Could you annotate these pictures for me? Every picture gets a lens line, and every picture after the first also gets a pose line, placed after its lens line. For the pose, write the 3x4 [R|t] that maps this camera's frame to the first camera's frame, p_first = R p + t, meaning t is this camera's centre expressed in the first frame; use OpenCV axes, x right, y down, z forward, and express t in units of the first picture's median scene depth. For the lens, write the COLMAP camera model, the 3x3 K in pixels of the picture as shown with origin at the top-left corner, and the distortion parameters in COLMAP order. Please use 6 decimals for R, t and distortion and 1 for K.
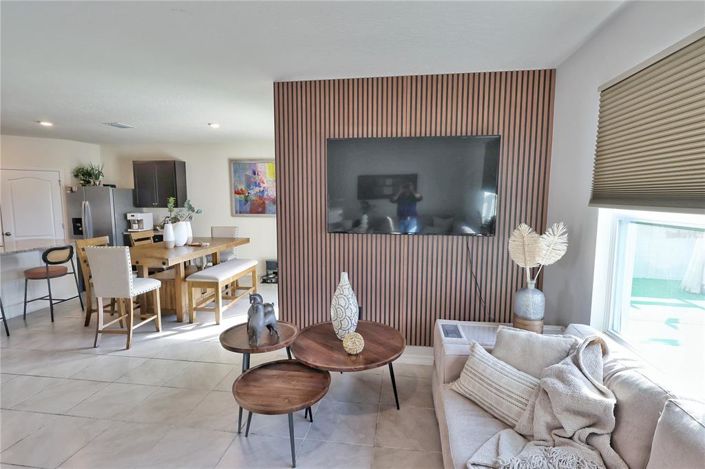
lens RADIAL K [[354.1, 0, 352.9], [0, 354.1, 235.1], [0, 0, 1]] dist [0.005041, -0.000121]
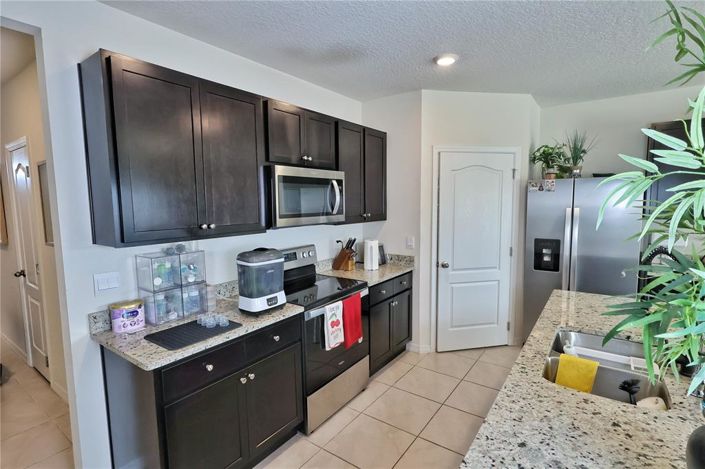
lens RADIAL K [[354.1, 0, 347.9], [0, 354.1, 235.1], [0, 0, 1]] dist [0.005041, -0.000121]
pose [[0.899295, 0.037718, -0.435714, -0.809769], [-0.035422, 0.999283, 0.013395, -0.050100], [0.435907, 0.003388, 0.899986, 0.391686]]
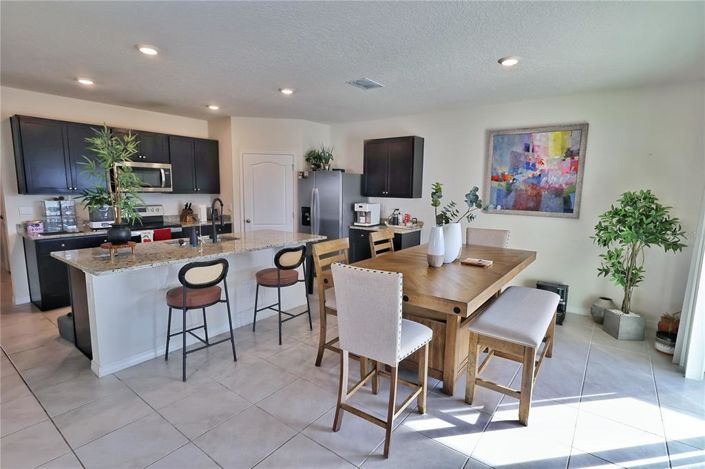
lens RADIAL K [[354.1, 0, 354.9], [0, 354.1, 234.7], [0, 0, 1]] dist [0.005041, -0.000121]
pose [[0.878607, 0.075095, -0.471605, -0.240403], [-0.063507, 0.997161, 0.040466, -0.022131], [0.473304, -0.005603, 0.880881, 0.269408]]
